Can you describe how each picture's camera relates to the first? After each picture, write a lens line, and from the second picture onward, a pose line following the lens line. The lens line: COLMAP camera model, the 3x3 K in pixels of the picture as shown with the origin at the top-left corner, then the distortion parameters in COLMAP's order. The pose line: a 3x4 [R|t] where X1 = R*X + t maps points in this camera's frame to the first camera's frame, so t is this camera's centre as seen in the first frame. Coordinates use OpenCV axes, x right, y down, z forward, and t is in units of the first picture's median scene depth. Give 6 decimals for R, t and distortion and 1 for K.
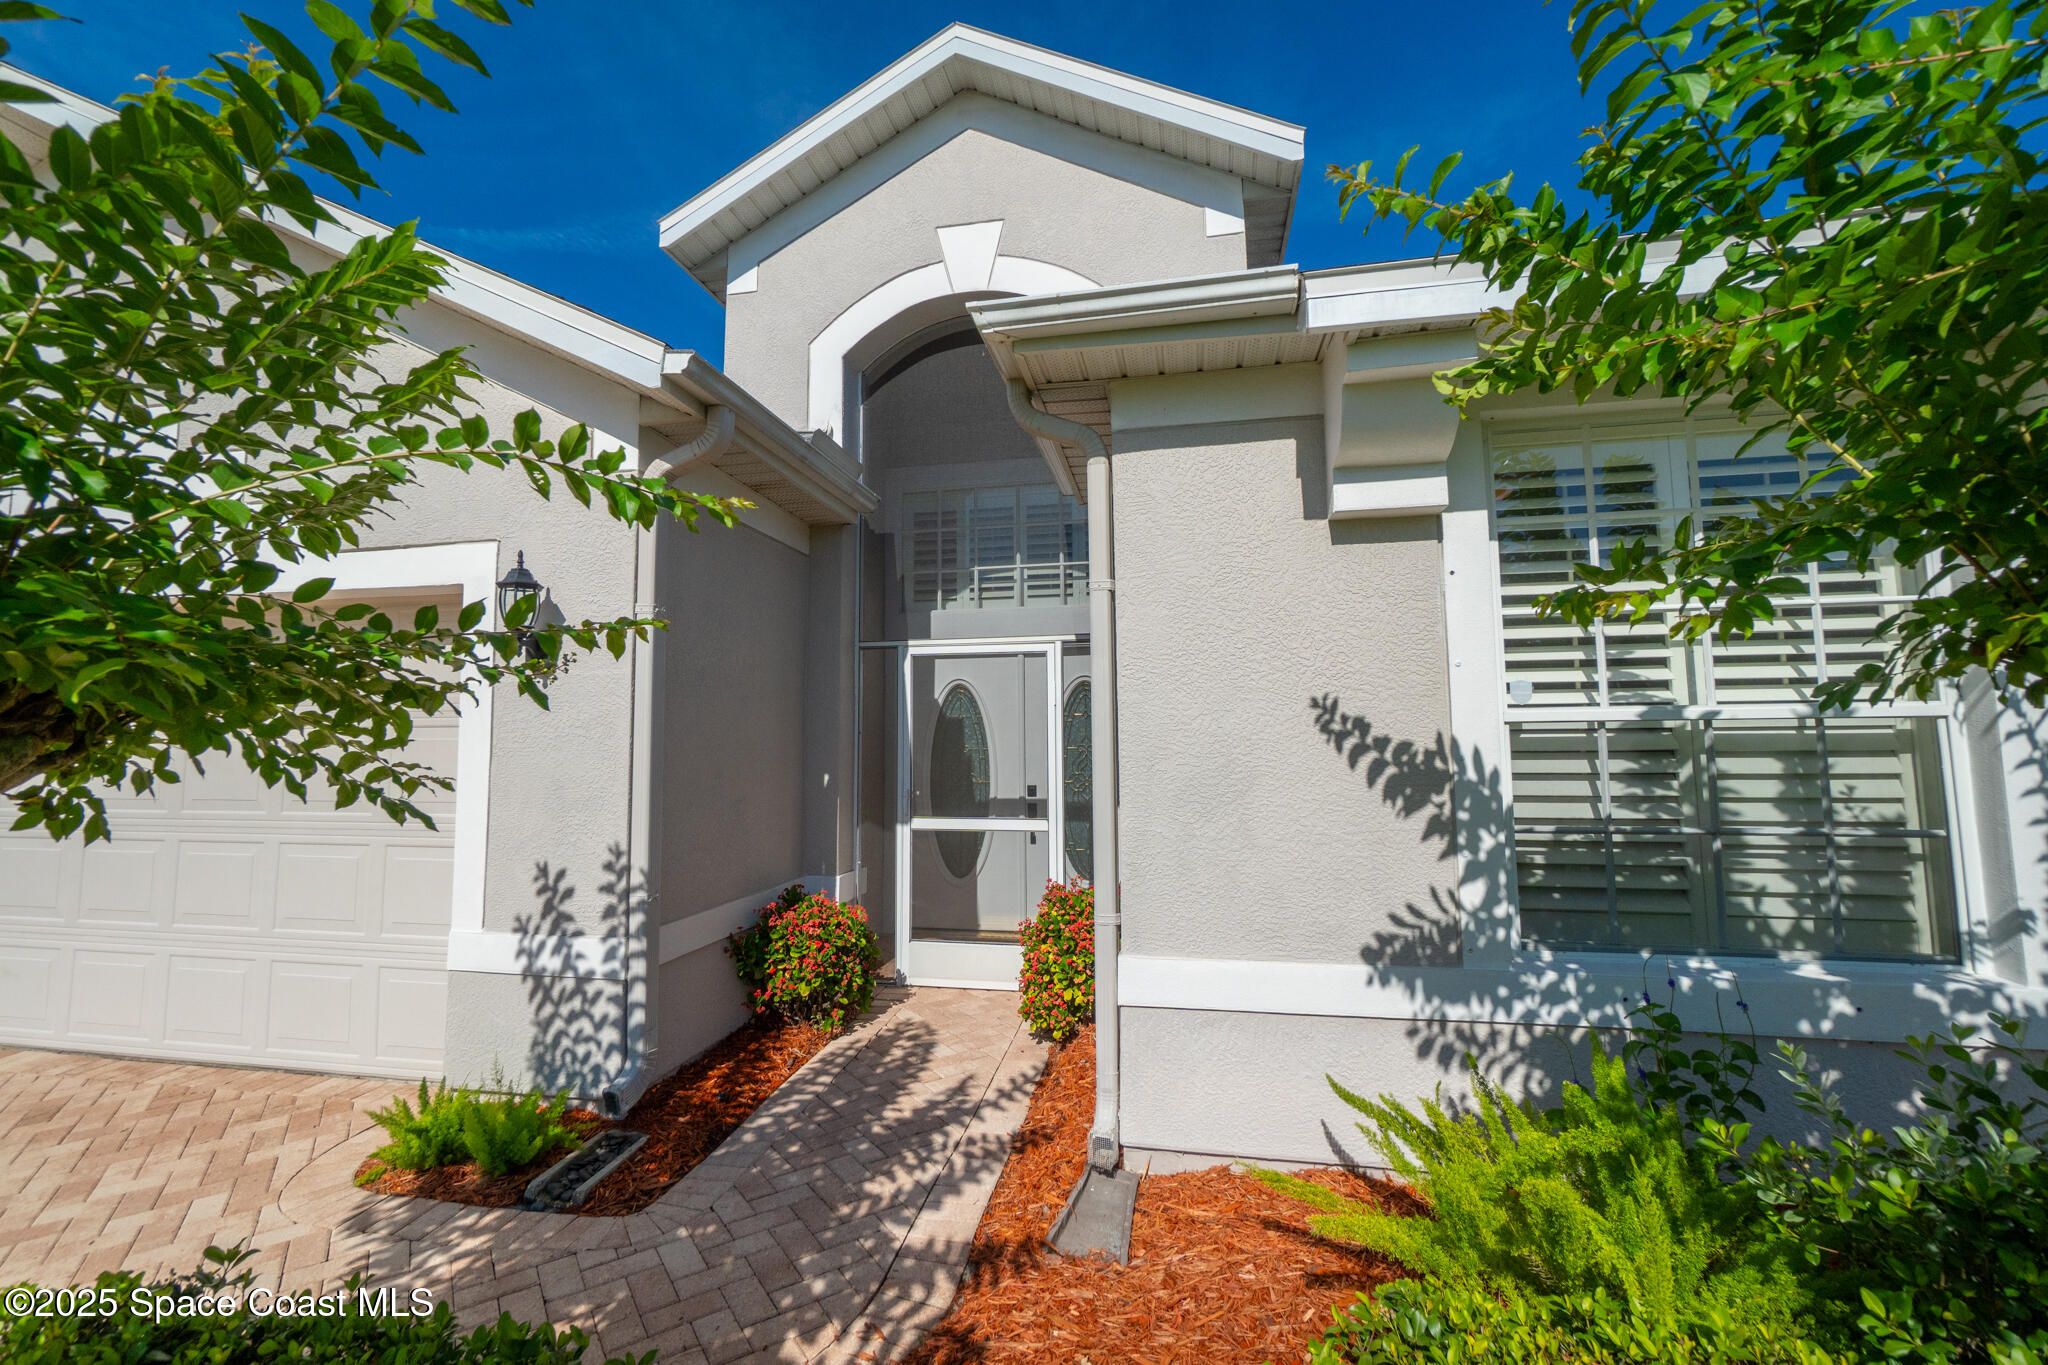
lens RADIAL K [[869.8, 0, 1012.8], [0, 869.8, 673.5], [0, 0, 1]] dist [0.002033, 0.000060]
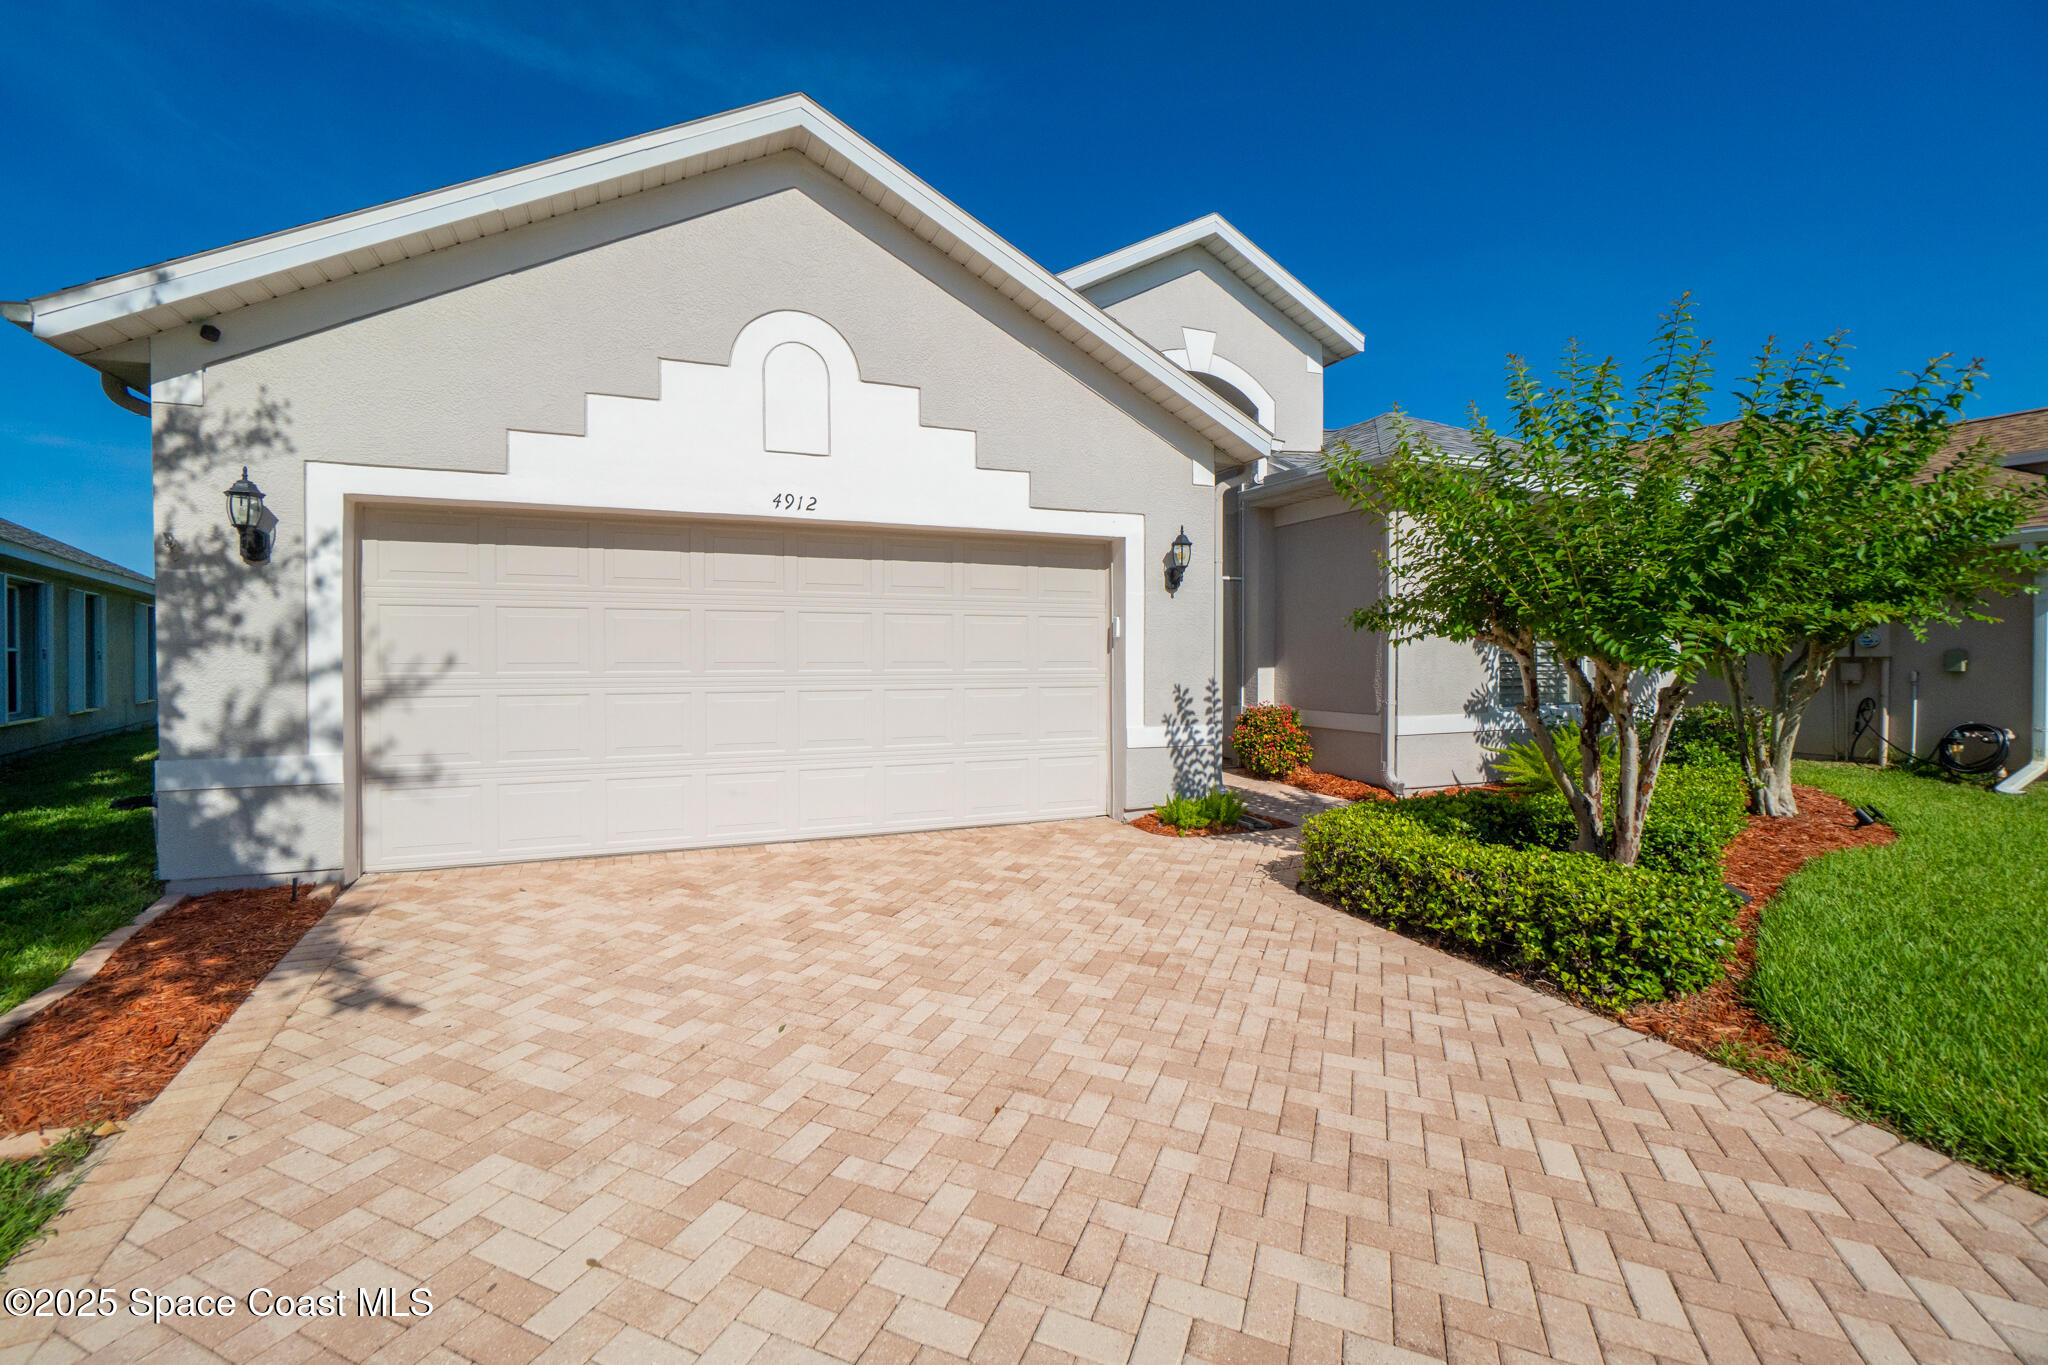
lens RADIAL K [[884.1, 0, 1012.2], [0, 884.1, 665.9], [0, 0, 1]] dist [-0.002826, -0.000138]
pose [[0.832052, 0.000390, 0.554697, -1.984227], [-0.051127, 0.995797, 0.075990, 0.038274], [-0.552336, -0.091588, 0.828575, -0.431841]]
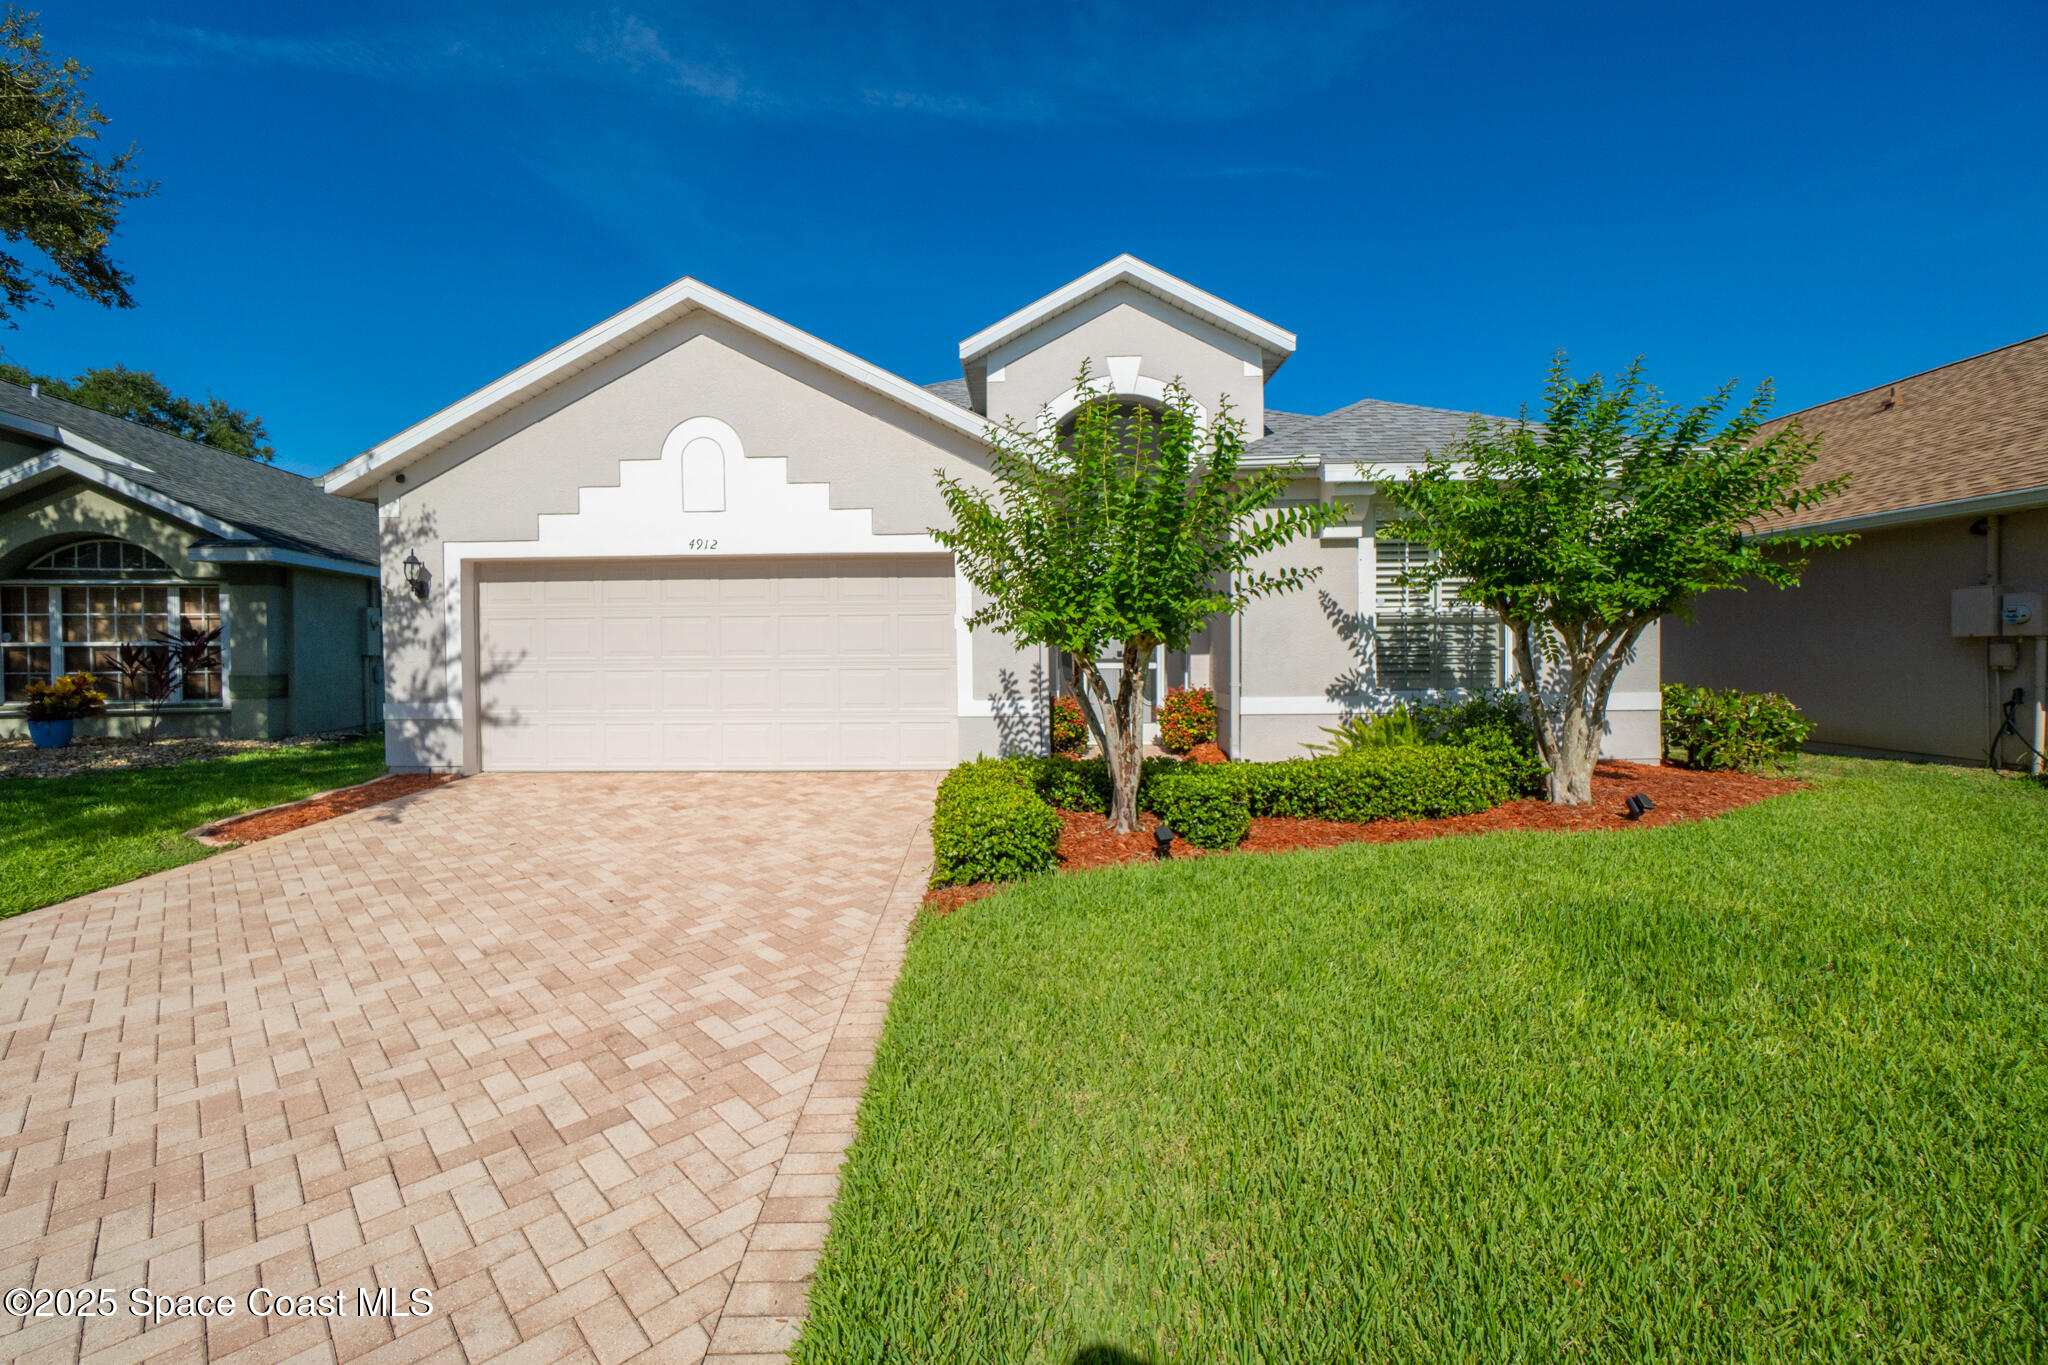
lens RADIAL K [[886.3, 0, 1007.7], [0, 886.3, 666.6], [0, 0, 1]] dist [-0.002317, 0.000237]
pose [[0.986575, -0.005366, 0.163220, -0.949069], [-0.011255, 0.994849, 0.100739, -0.040280], [-0.162920, -0.101223, 0.981433, -1.444021]]
